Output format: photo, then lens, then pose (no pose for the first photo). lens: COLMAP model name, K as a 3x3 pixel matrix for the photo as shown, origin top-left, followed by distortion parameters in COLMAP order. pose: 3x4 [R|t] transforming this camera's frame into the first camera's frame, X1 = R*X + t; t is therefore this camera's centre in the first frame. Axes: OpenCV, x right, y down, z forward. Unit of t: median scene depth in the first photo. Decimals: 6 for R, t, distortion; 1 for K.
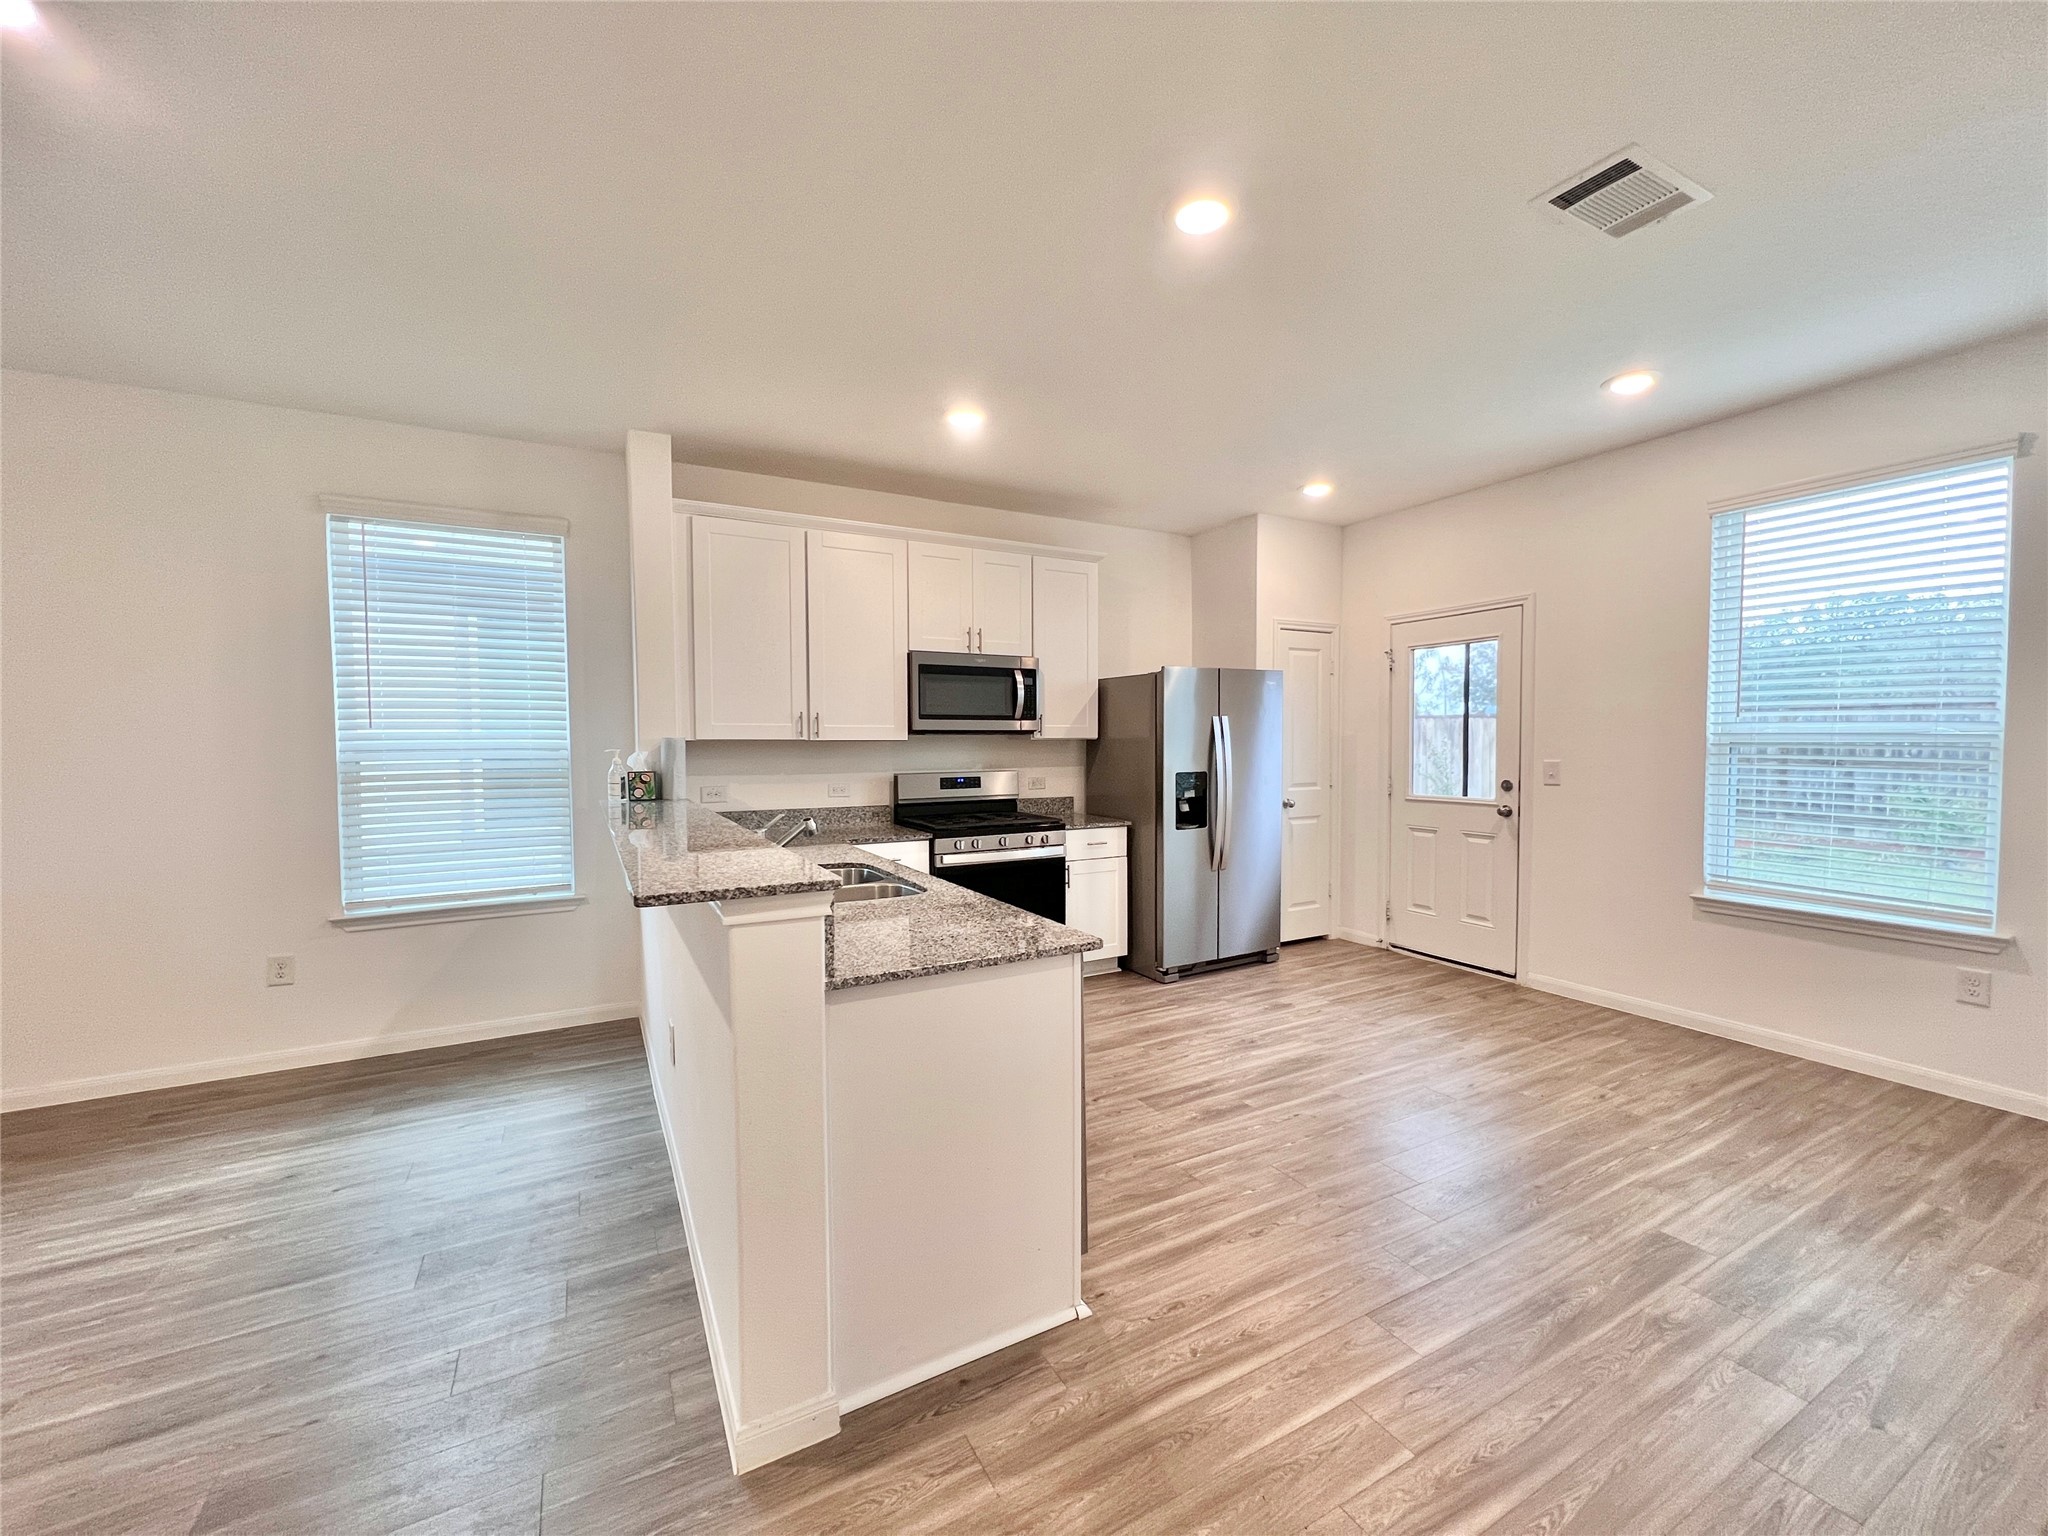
lens RADIAL K [[818.6, 0, 1025.1], [0, 818.6, 771.5], [0, 0, 1]] dist [-0.001875, 0.000168]
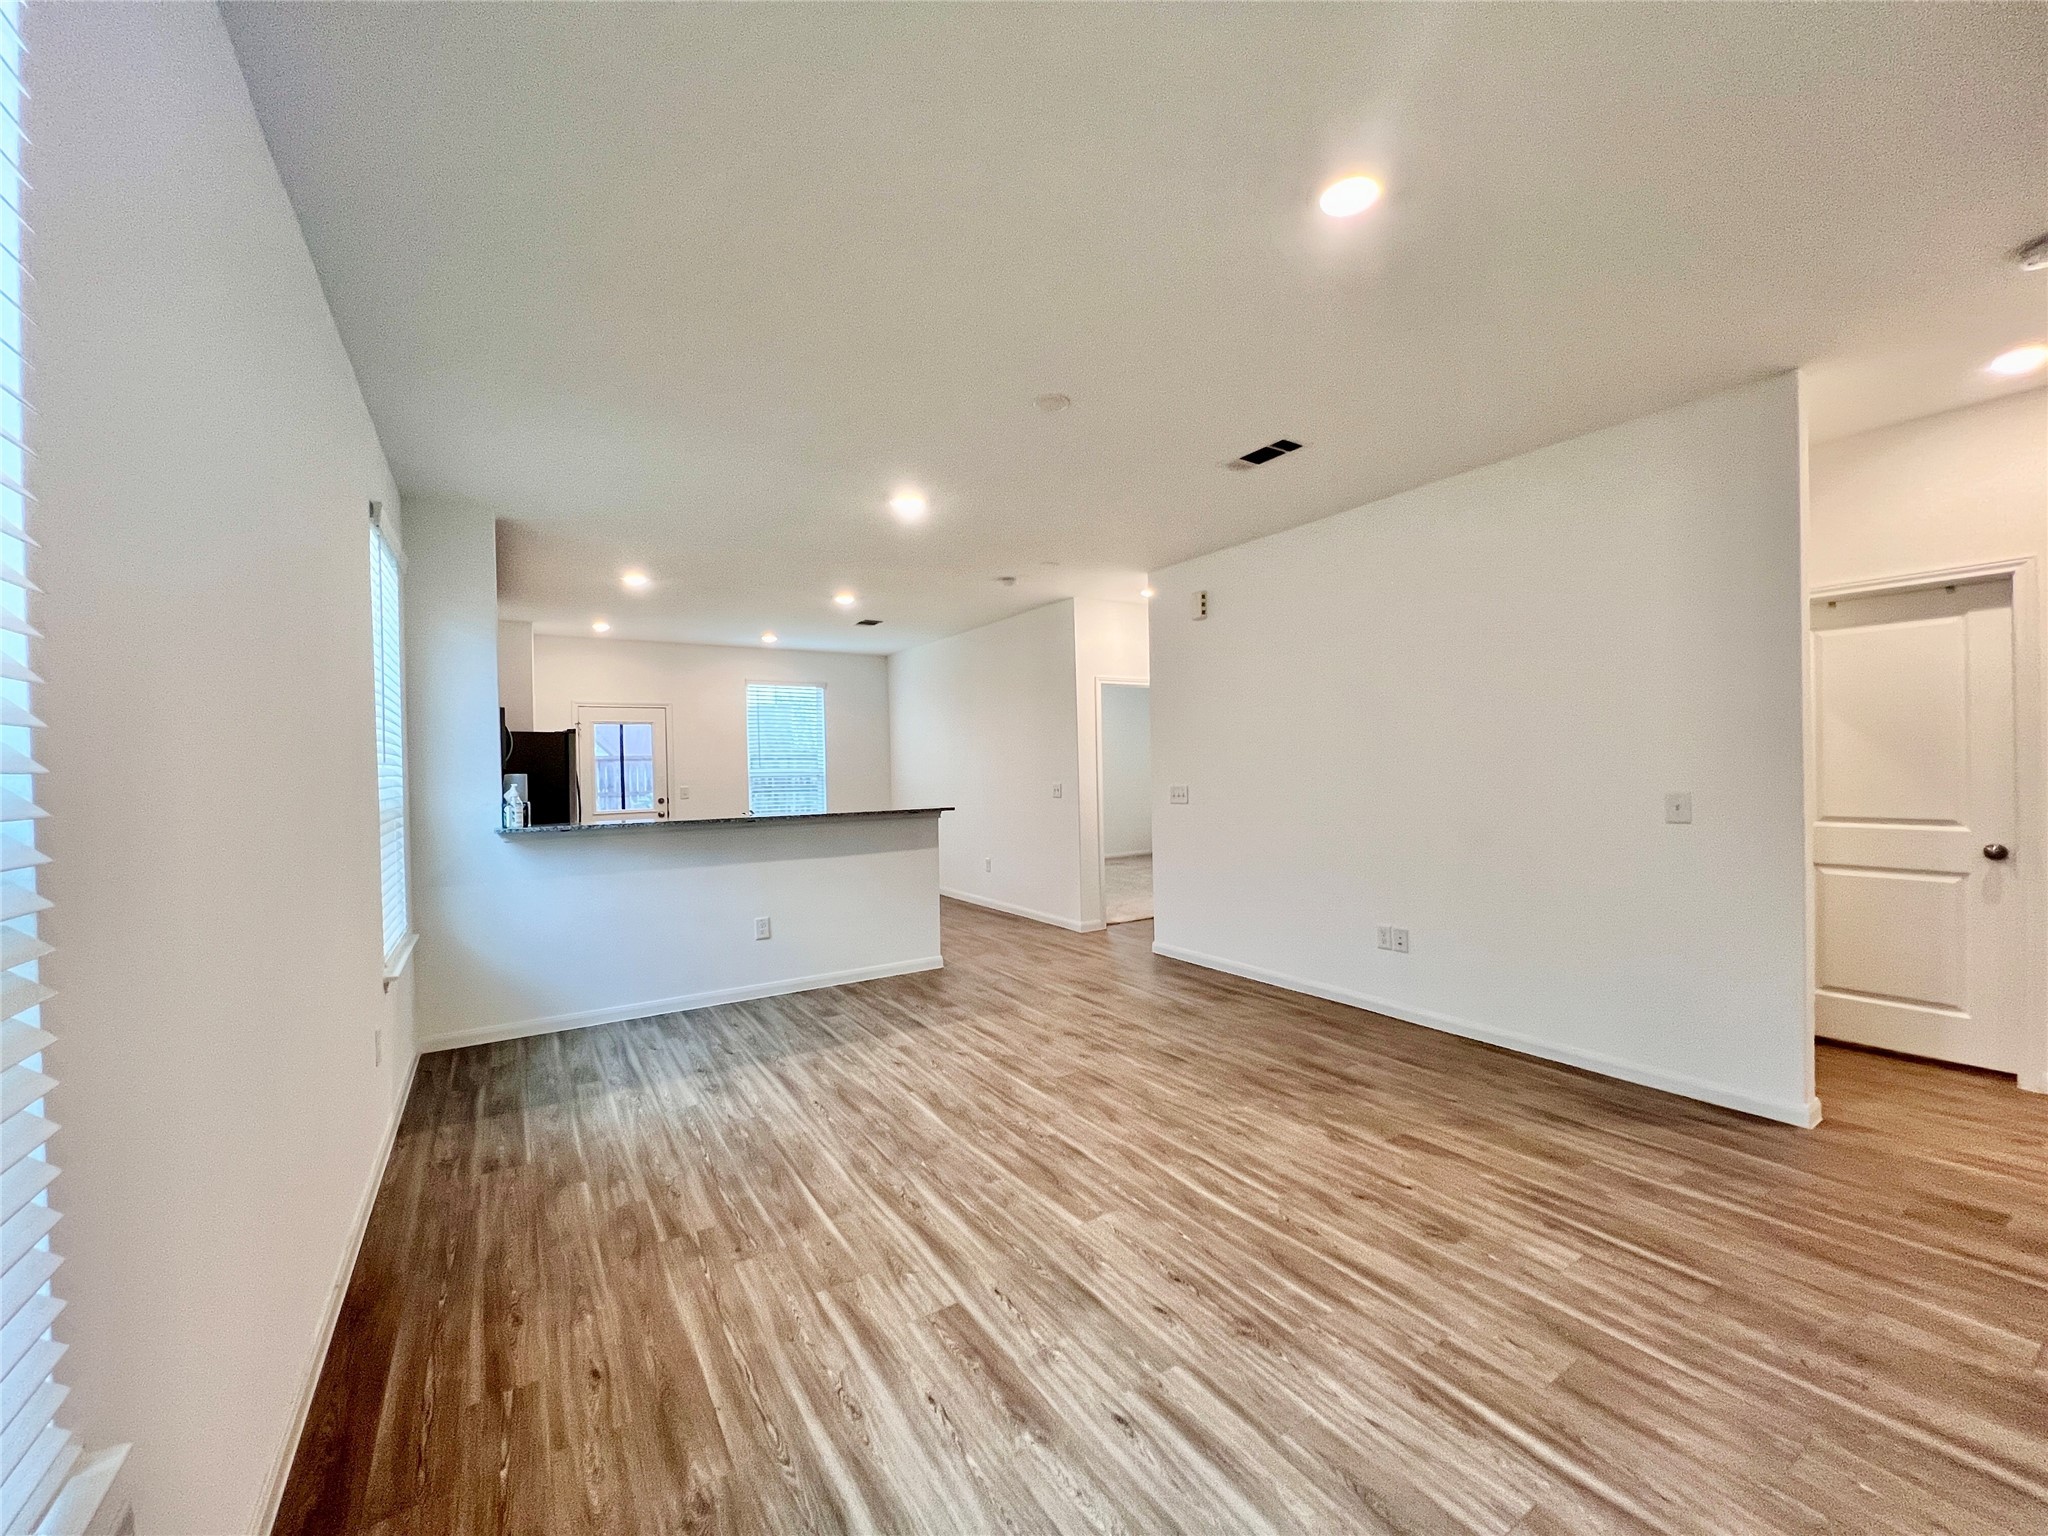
lens RADIAL K [[815.7, 0, 1020.7], [0, 815.7, 766.3], [0, 0, 1]] dist [0.002518, -0.000032]
pose [[-0.065651, 0.011007, 0.997782, -1.616205], [0.059668, 0.998193, -0.007085, 0.000384], [-0.996057, 0.059071, -0.066189, 0.337476]]
